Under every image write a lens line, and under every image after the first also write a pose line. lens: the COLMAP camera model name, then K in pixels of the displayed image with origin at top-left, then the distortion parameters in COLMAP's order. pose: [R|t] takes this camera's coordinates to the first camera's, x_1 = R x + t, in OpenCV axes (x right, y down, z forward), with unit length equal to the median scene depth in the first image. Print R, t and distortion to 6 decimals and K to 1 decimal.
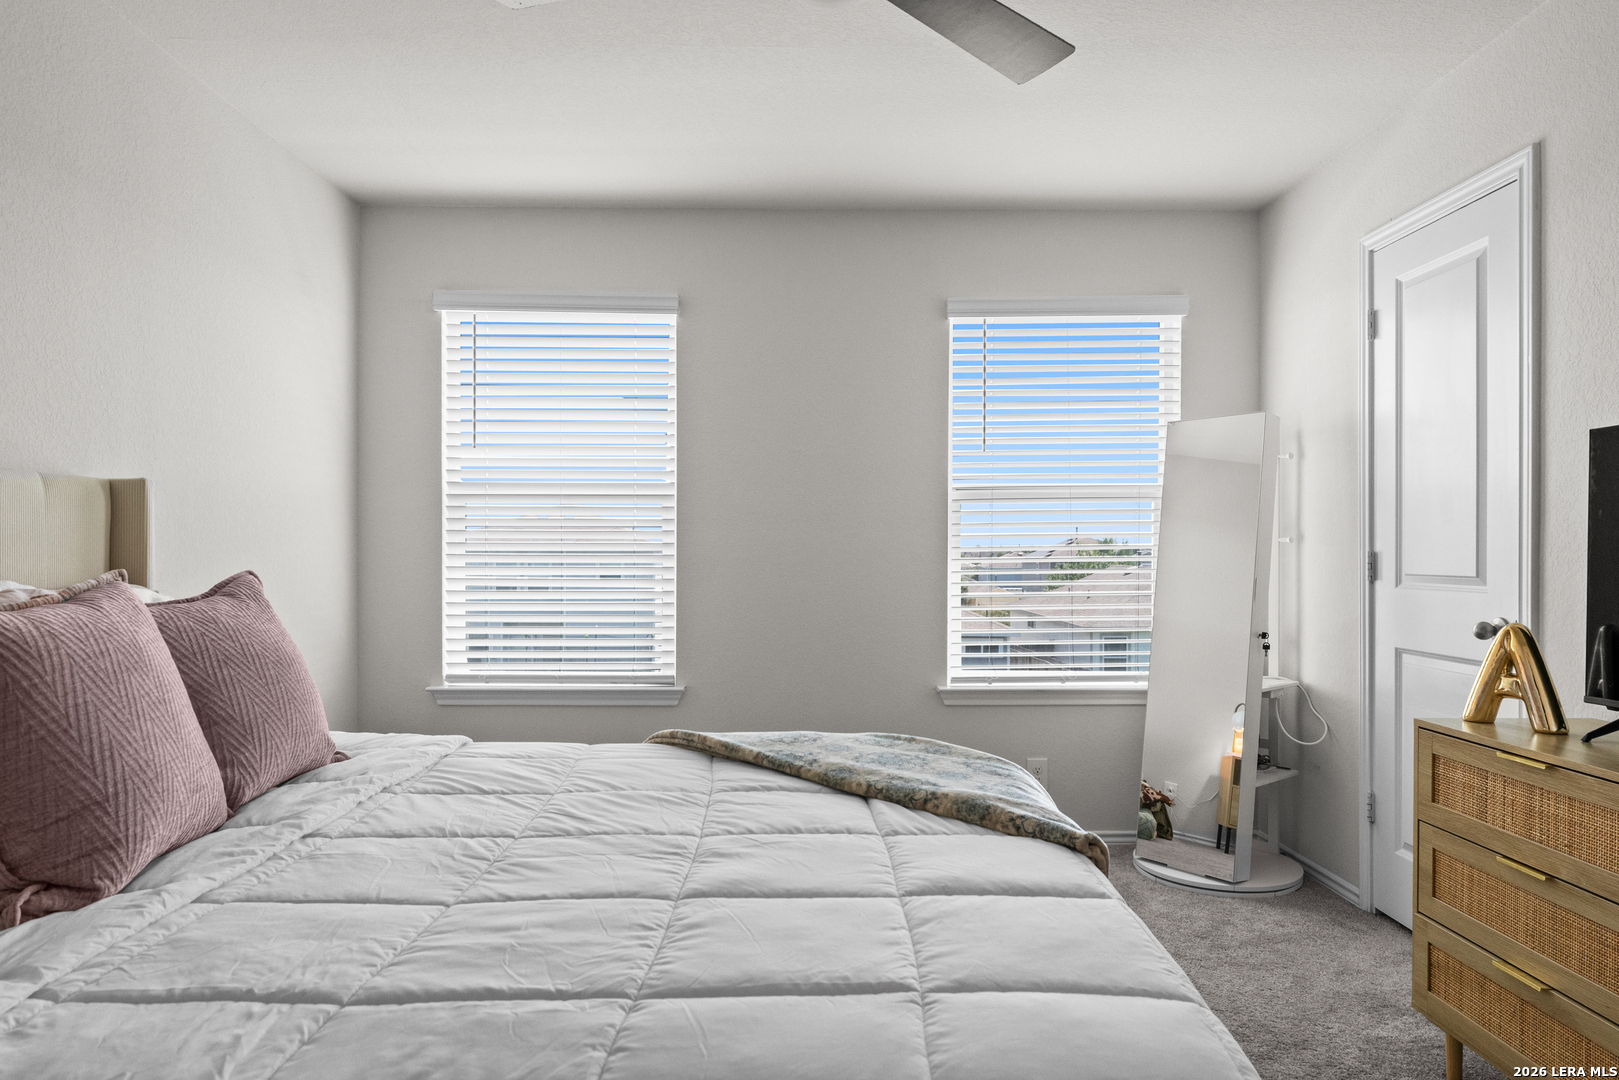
lens RADIAL K [[1002.6, 0, 809.5], [0, 1002.6, 540.6], [0, 0, 1]] dist [0.000732, -0.003470]
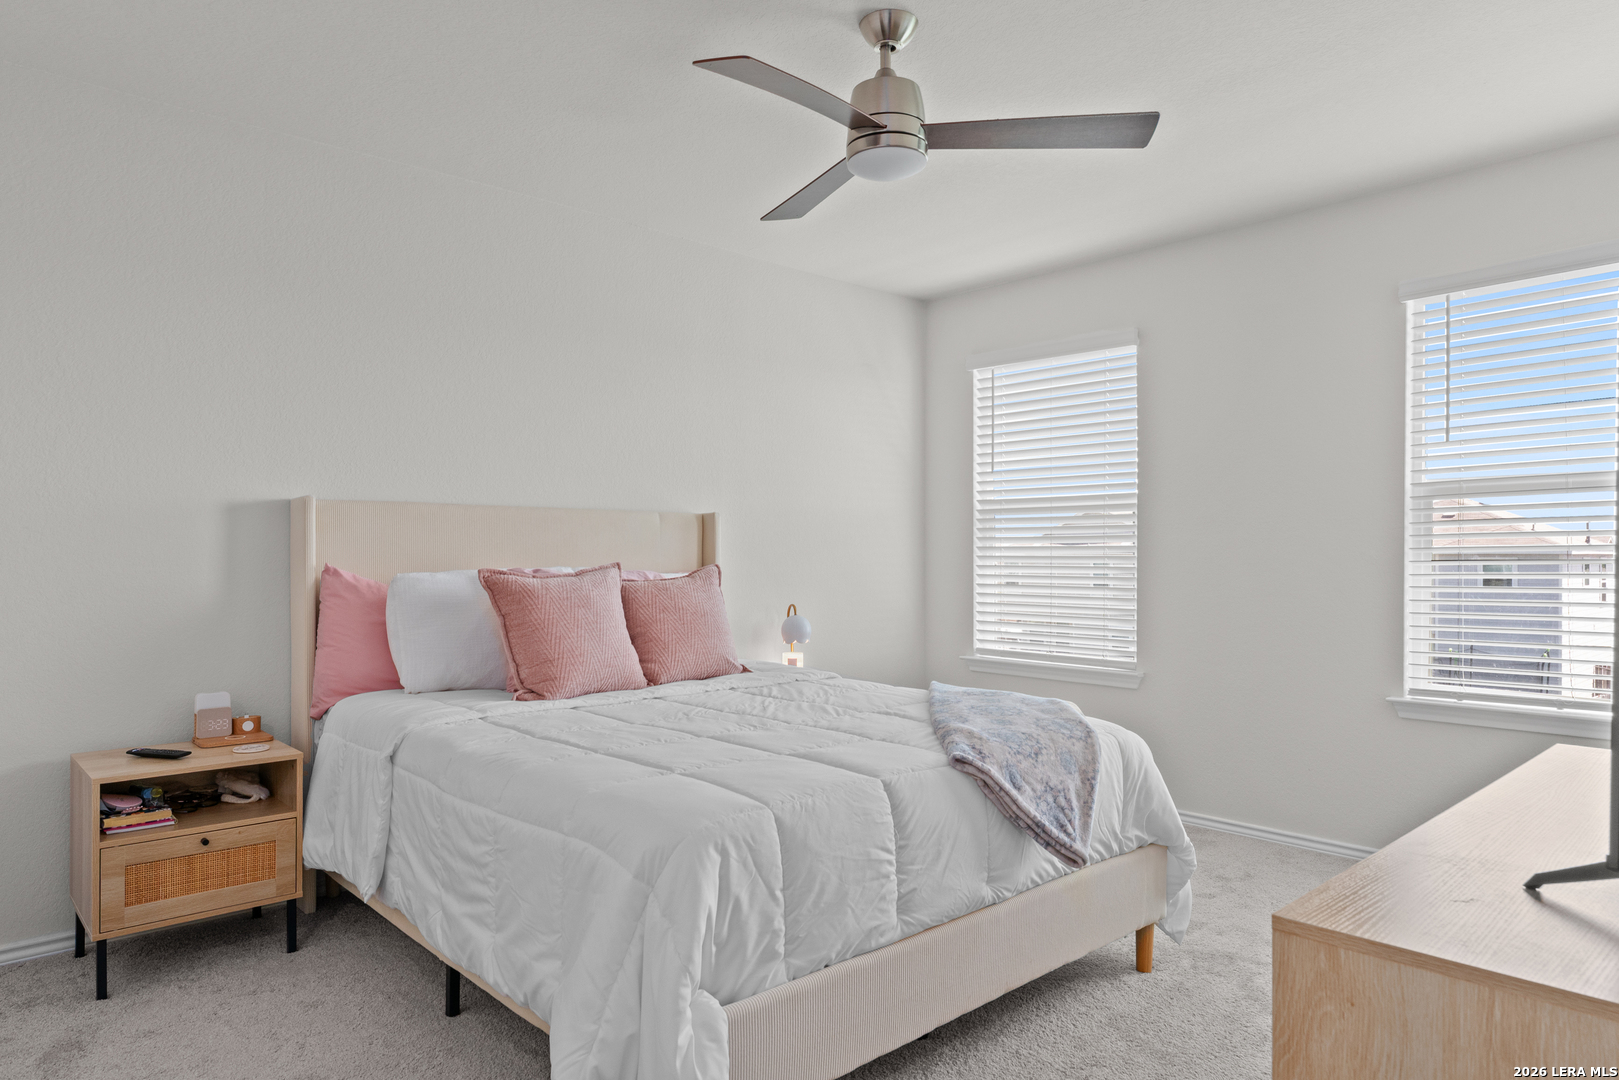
lens RADIAL K [[1002.6, 0, 814.0], [0, 1002.6, 543.3], [0, 0, 1]] dist [0.000732, -0.003470]
pose [[0.671707, -0.007577, -0.740778, 0.467015], [0.007395, 0.999966, -0.003522, 0.000150], [0.740780, -0.003112, 0.671740, -0.037575]]
